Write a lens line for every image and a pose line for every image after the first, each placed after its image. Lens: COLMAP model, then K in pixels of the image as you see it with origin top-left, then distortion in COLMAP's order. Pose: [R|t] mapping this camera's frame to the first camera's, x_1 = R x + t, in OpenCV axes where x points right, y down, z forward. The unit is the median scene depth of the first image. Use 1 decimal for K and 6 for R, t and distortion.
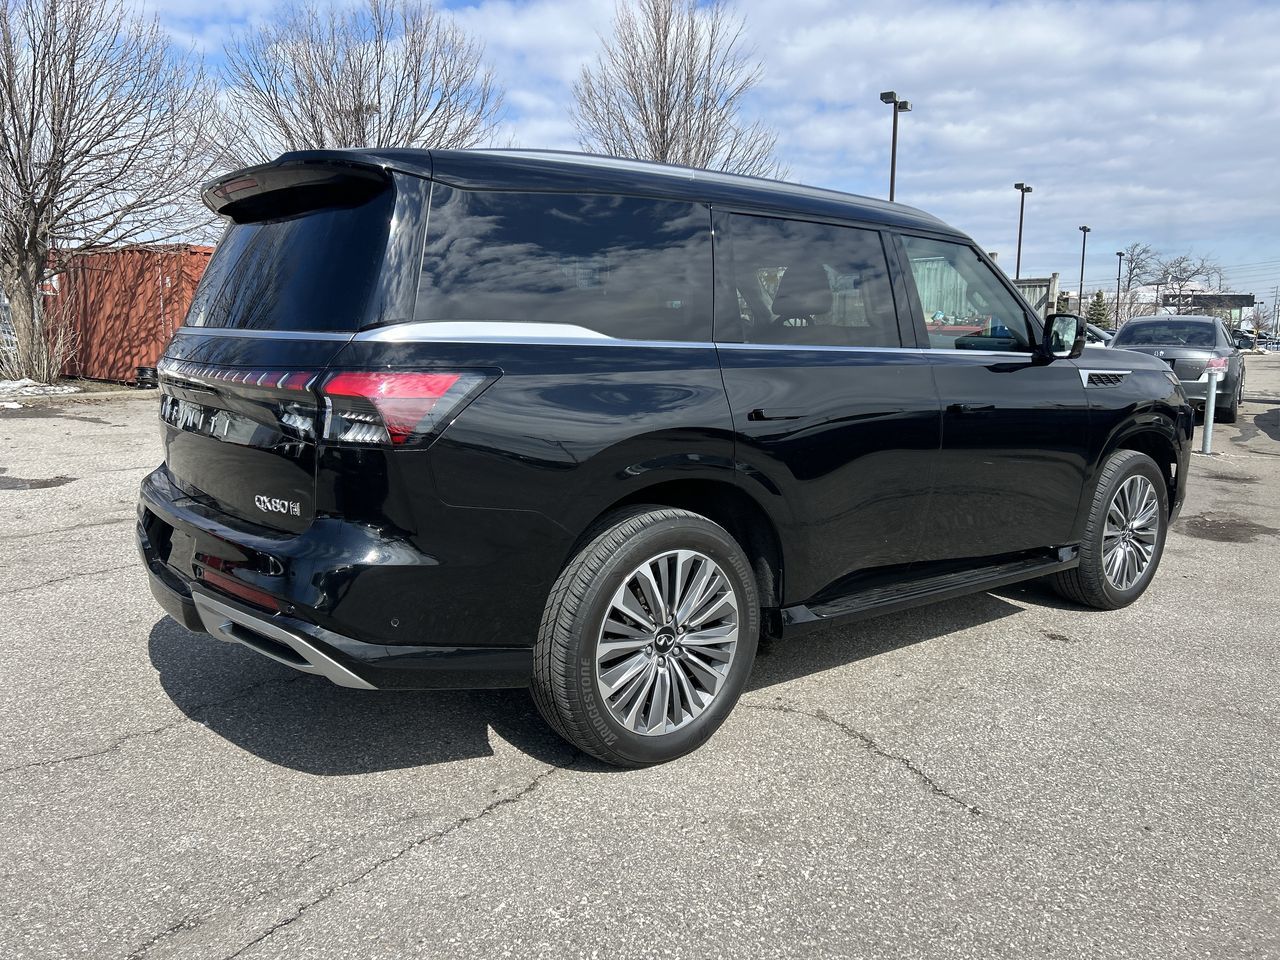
lens RADIAL K [[955.2, 0, 638.7], [0, 955.2, 471.8], [0, 0, 1]] dist [0.058452, -0.060076]
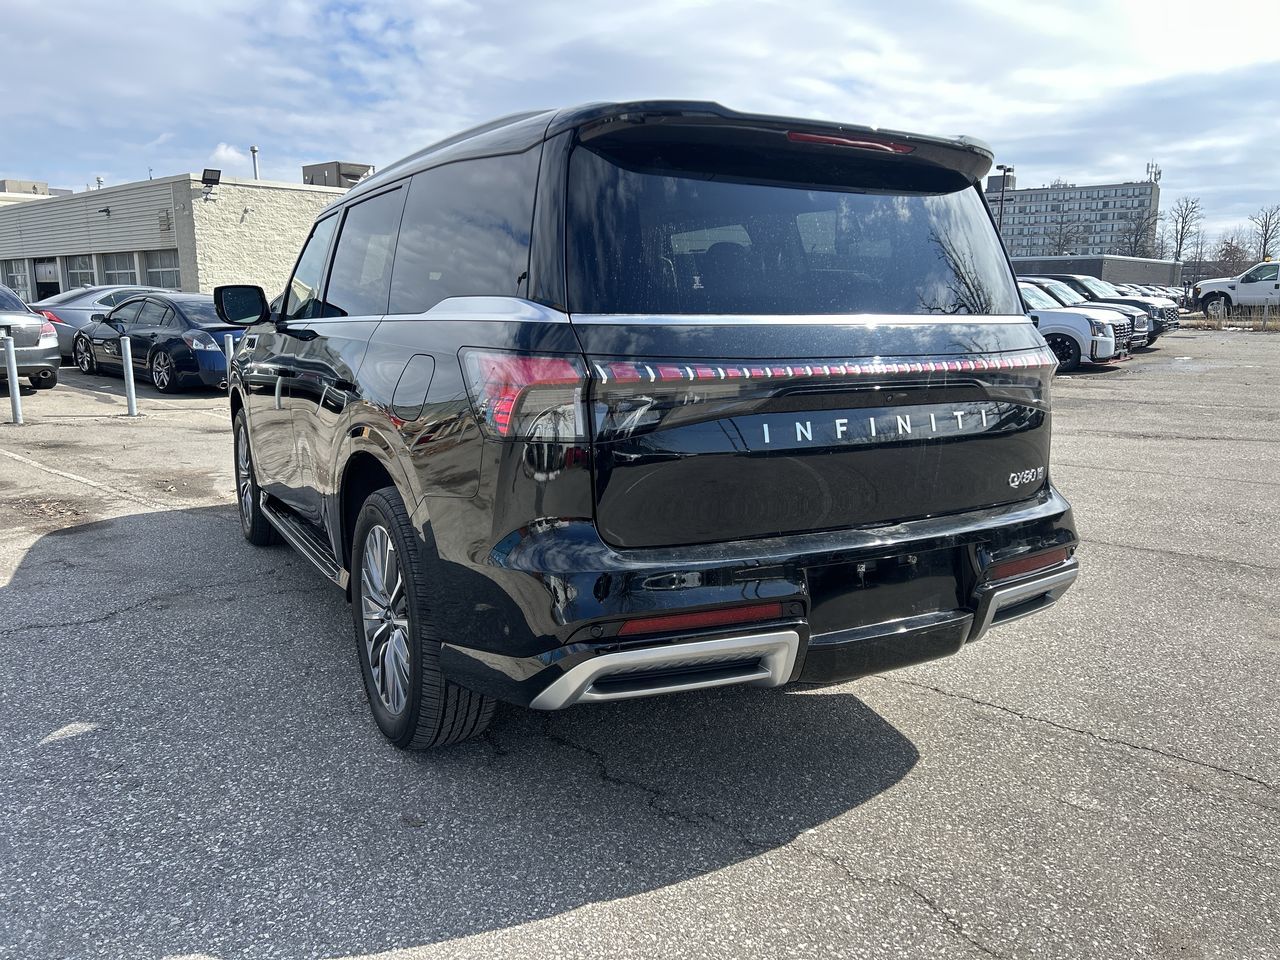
lens RADIAL K [[955.2, 0, 647.1], [0, 955.2, 492.2], [0, 0, 1]] dist [0.058452, -0.060076]
pose [[0.153150, -0.198117, 0.968140, -1.222003], [0.139416, 0.974230, 0.177310, -0.163700], [-0.978319, 0.107819, 0.176824, 1.012544]]
